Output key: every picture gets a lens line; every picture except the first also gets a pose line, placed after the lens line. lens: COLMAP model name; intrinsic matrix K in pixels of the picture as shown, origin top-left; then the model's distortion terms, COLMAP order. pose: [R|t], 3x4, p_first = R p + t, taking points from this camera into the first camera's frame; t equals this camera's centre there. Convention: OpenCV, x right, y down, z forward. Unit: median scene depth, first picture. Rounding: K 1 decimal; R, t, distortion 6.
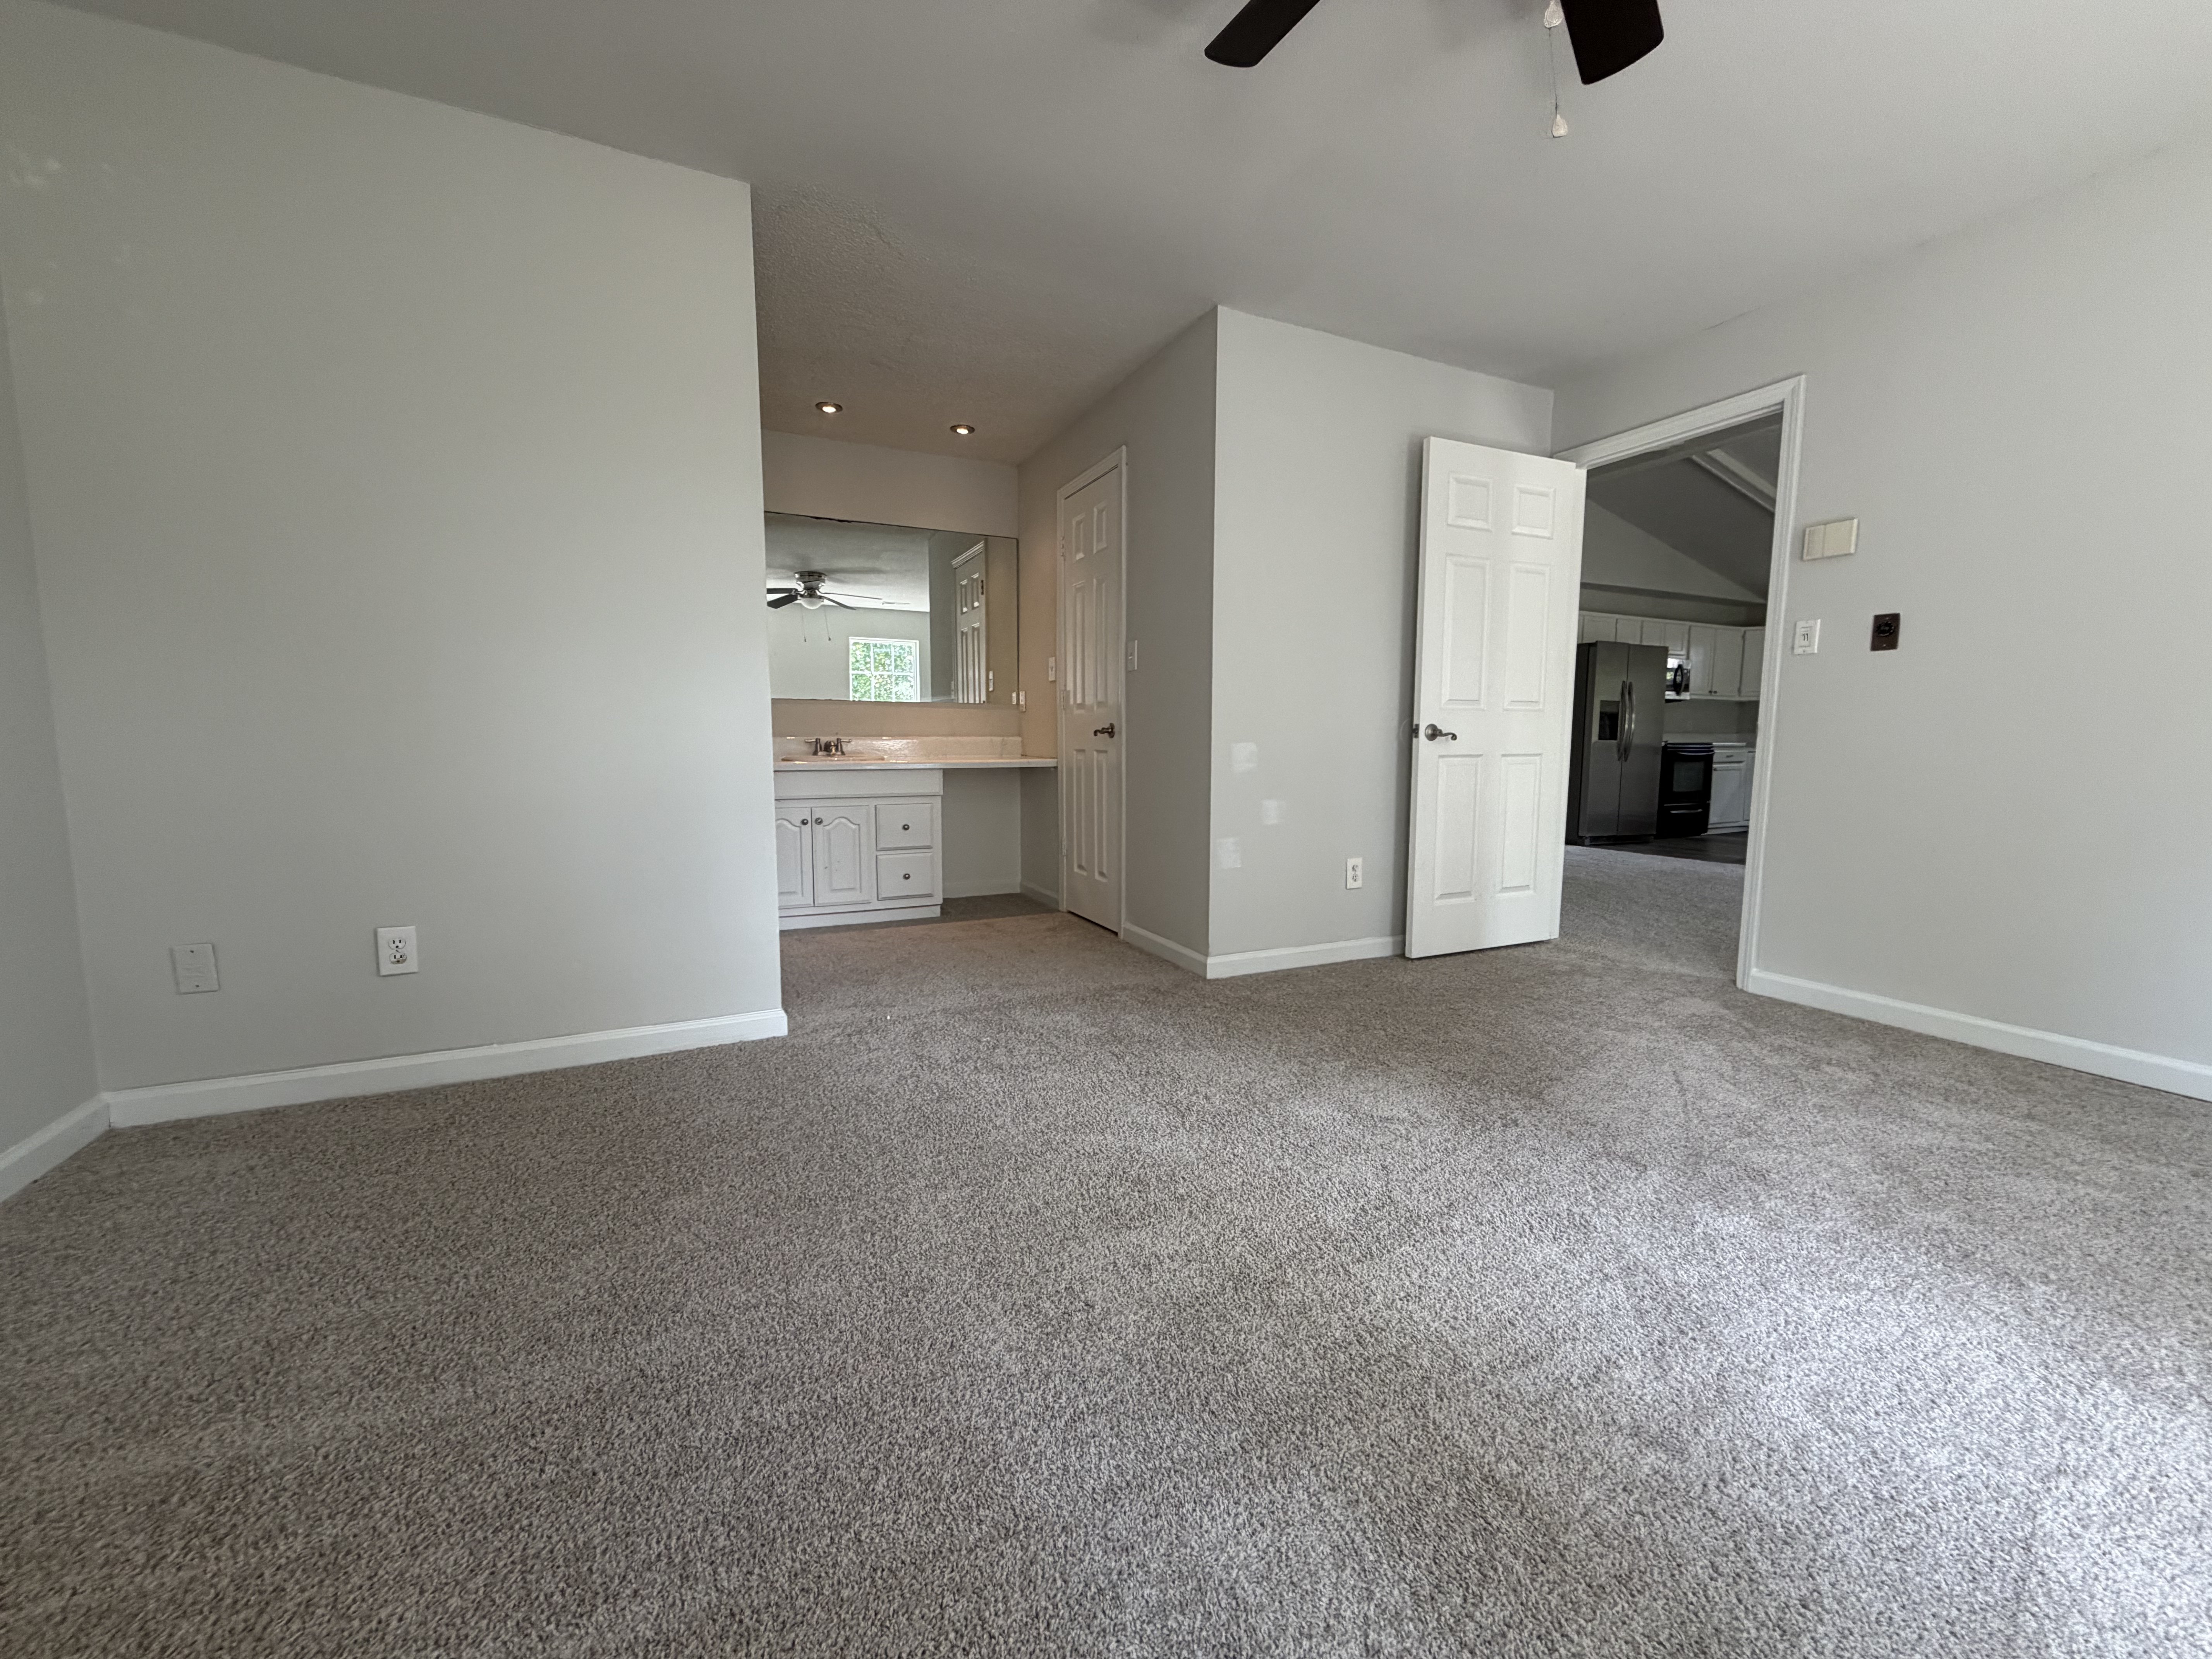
lens RADIAL K [[875.2, 0, 1103.8], [0, 875.2, 837.4], [0, 0, 1]] dist [0.000732, 0.000028]
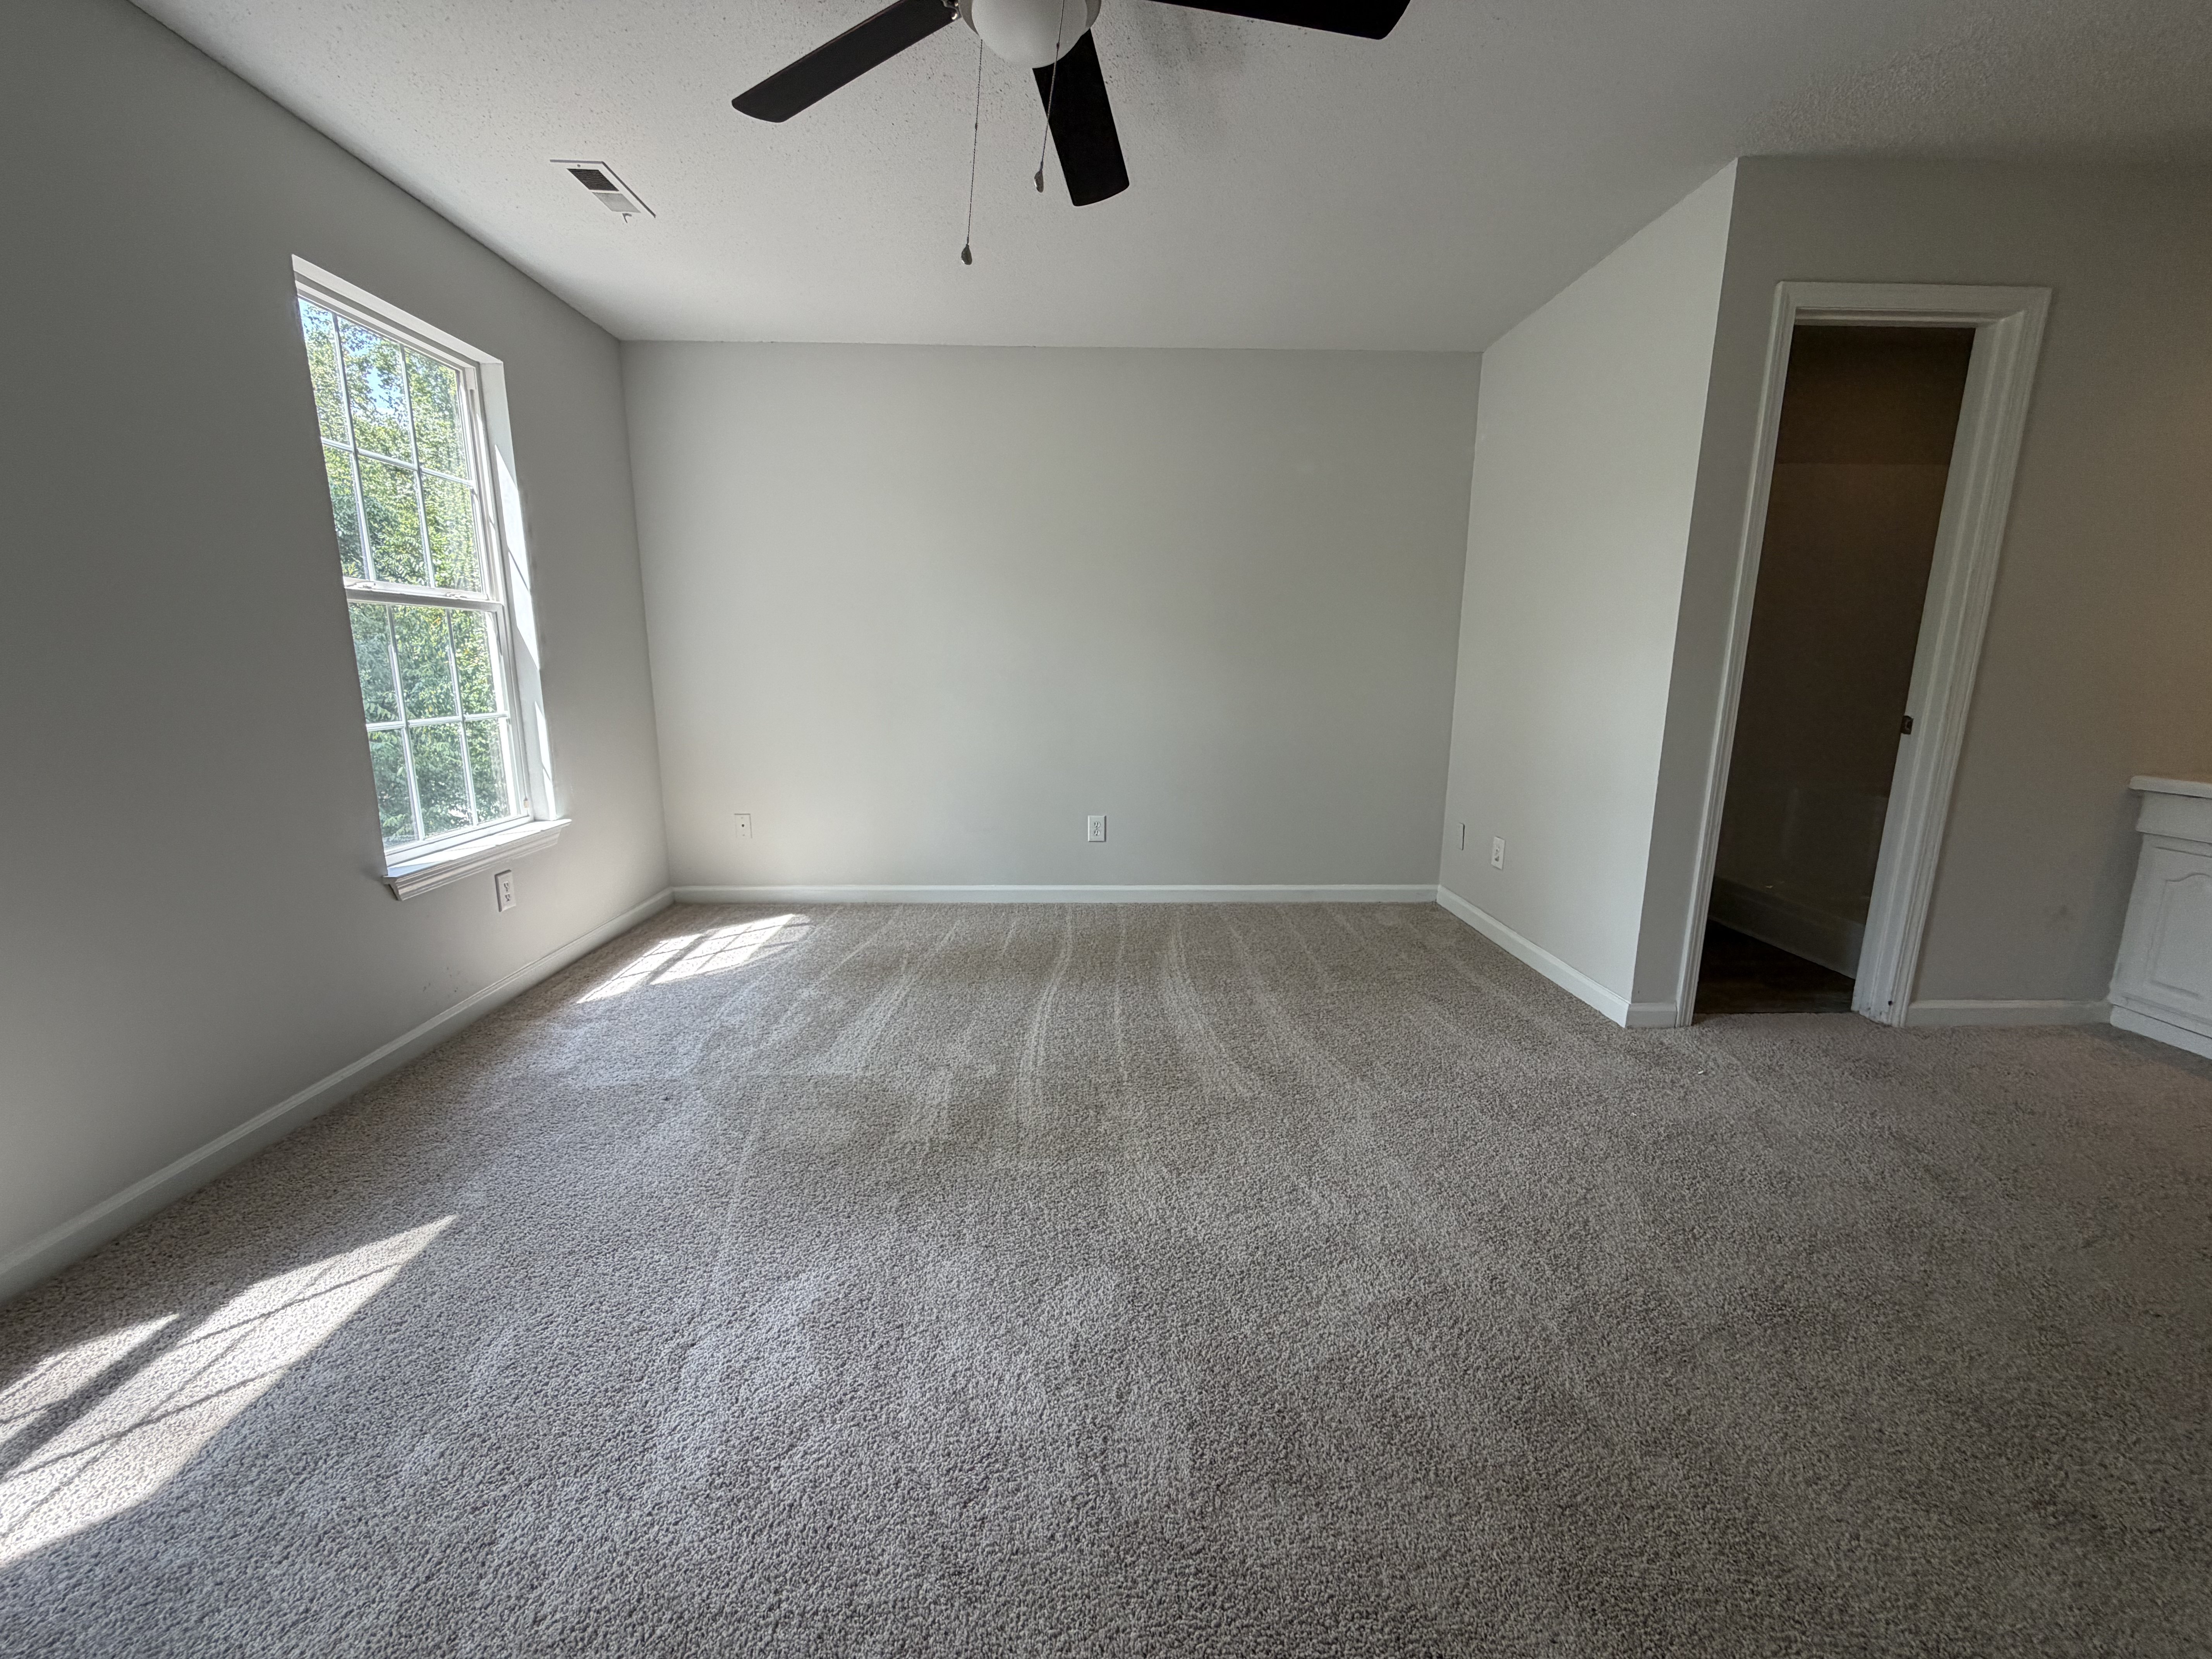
lens RADIAL K [[880.1, 0, 1106.0], [0, 880.1, 829.5], [0, 0, 1]] dist [0.000884, 0.000225]
pose [[-0.406576, 0.169332, -0.897788, 0.591324], [-0.105810, 0.967334, 0.230367, -0.132403], [0.907469, 0.188657, -0.375378, 0.602288]]
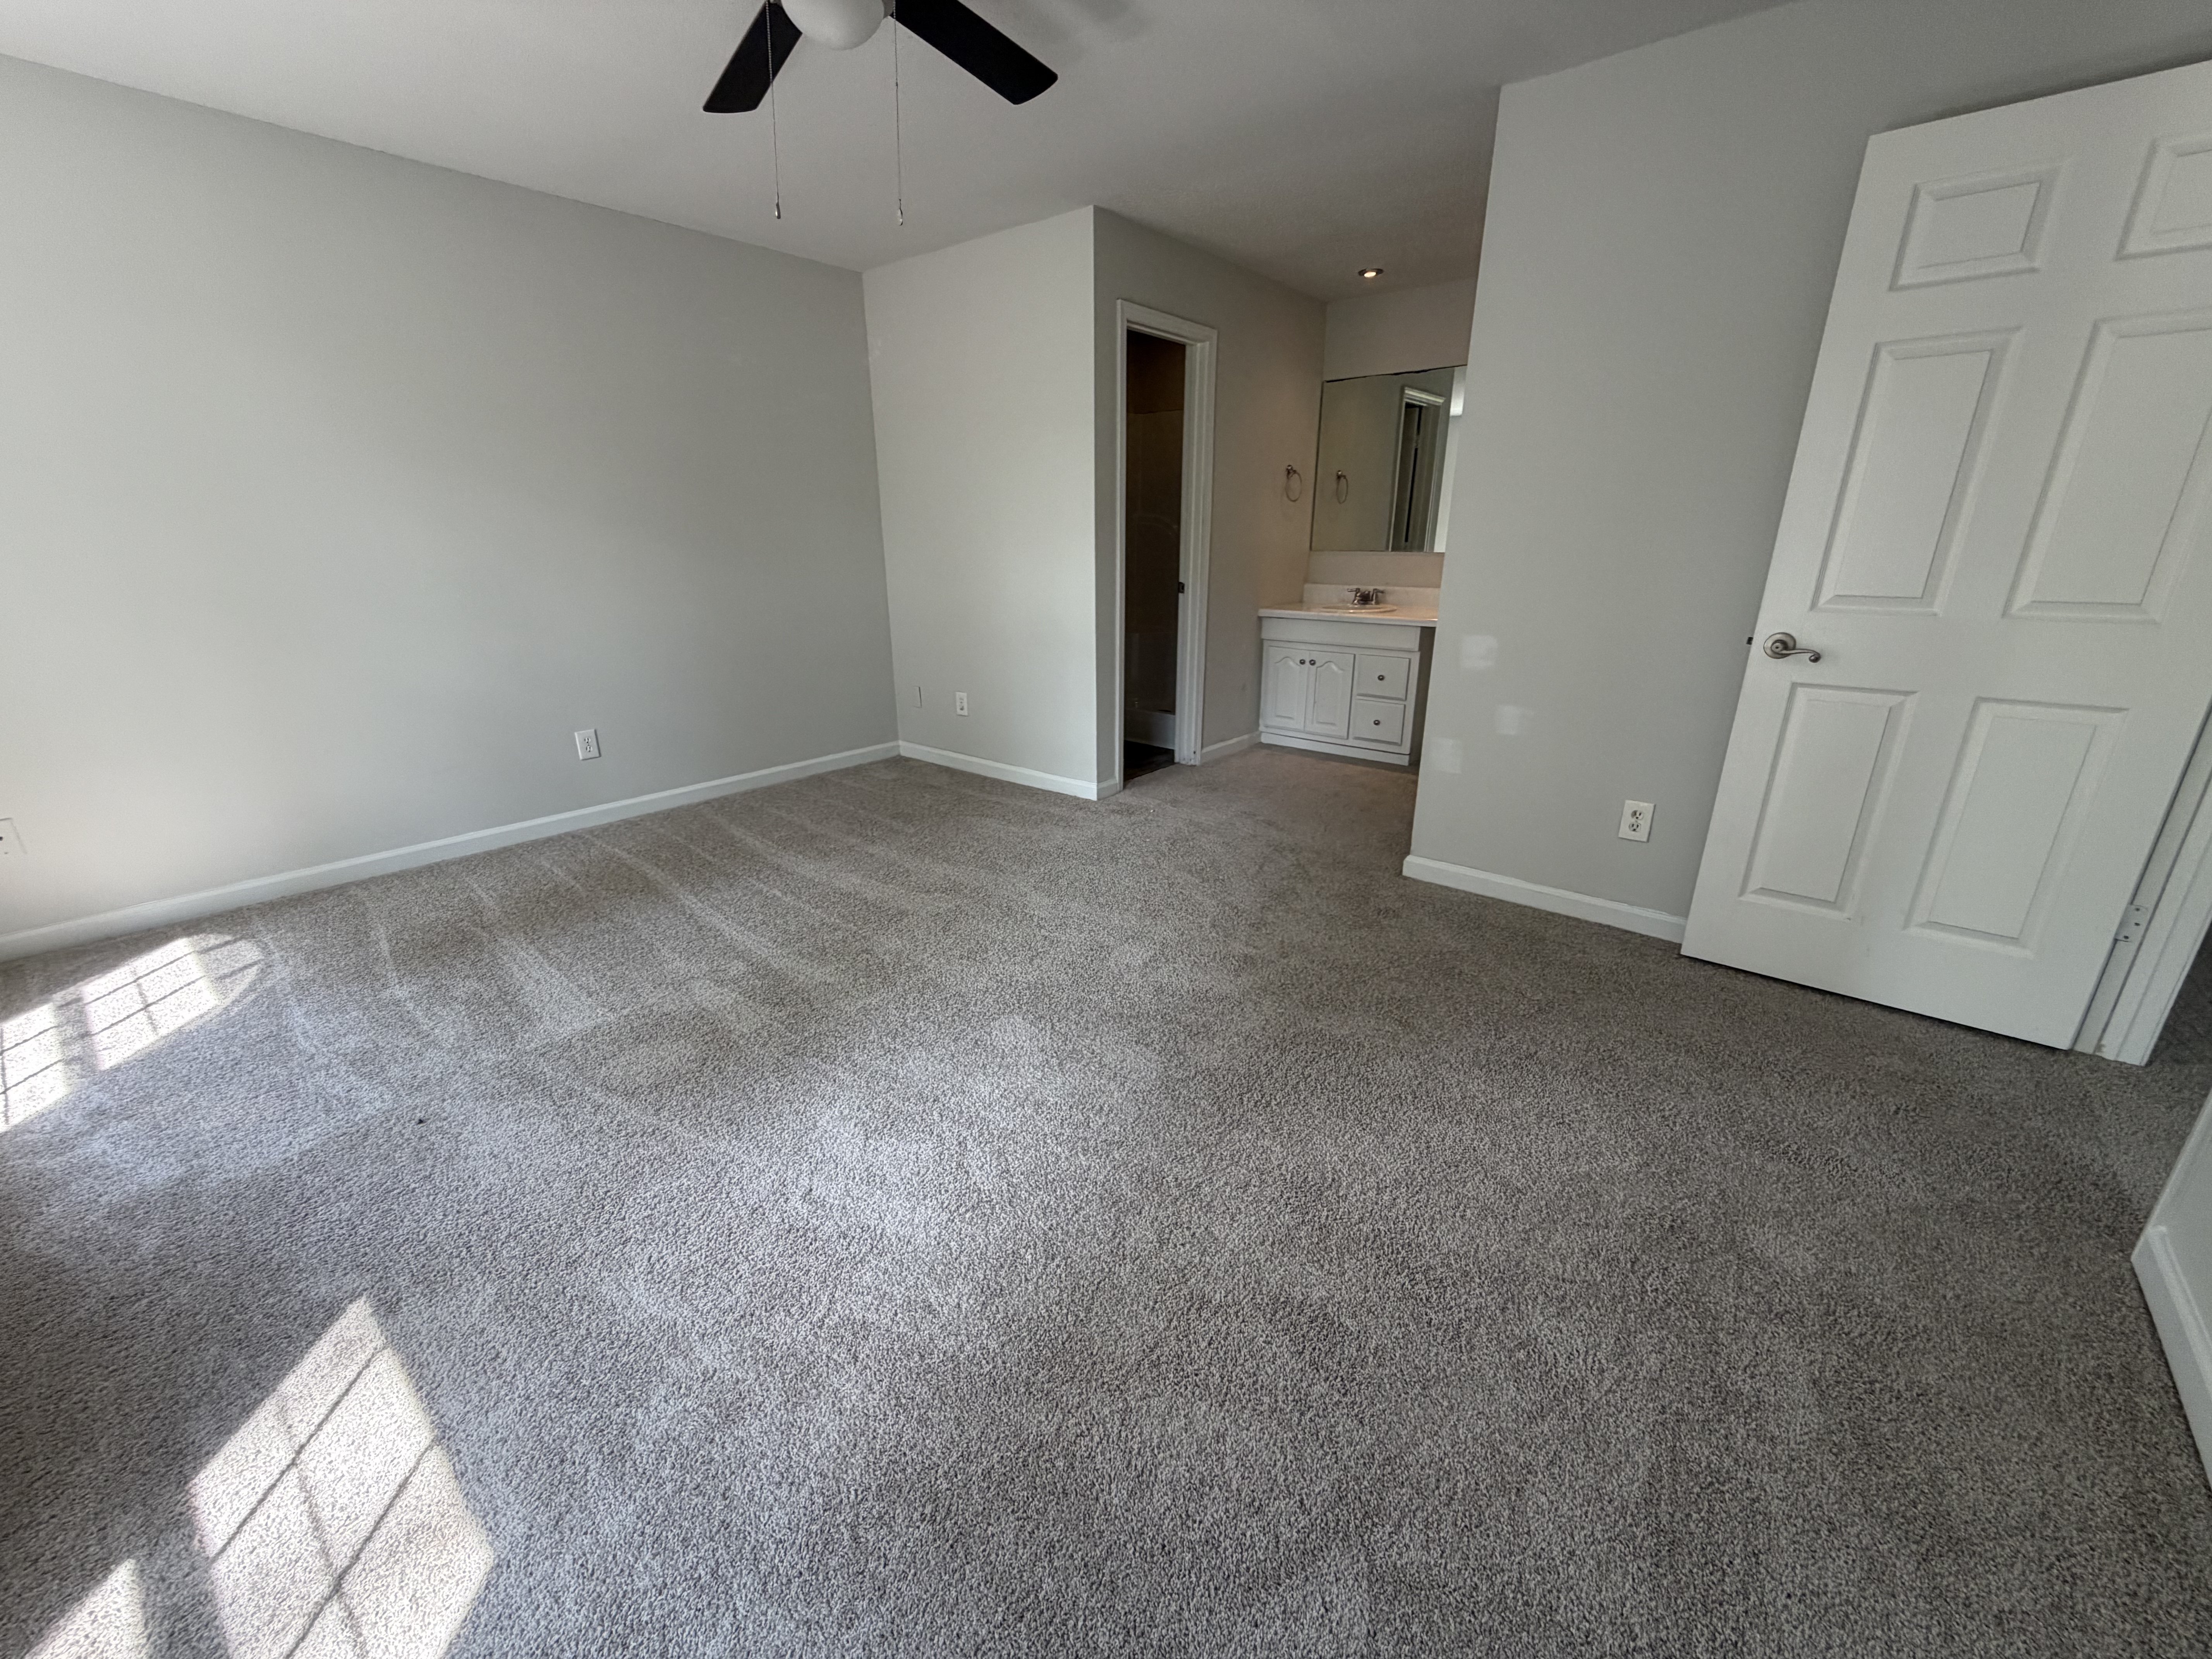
lens RADIAL K [[880.1, 0, 1106.0], [0, 880.1, 829.5], [0, 0, 1]] dist [0.000884, 0.000225]
pose [[0.423657, 0.289298, -0.858383, 0.771179], [-0.097176, 0.956675, 0.274464, -0.121120], [0.900595, -0.032864, 0.433415, 0.251881]]
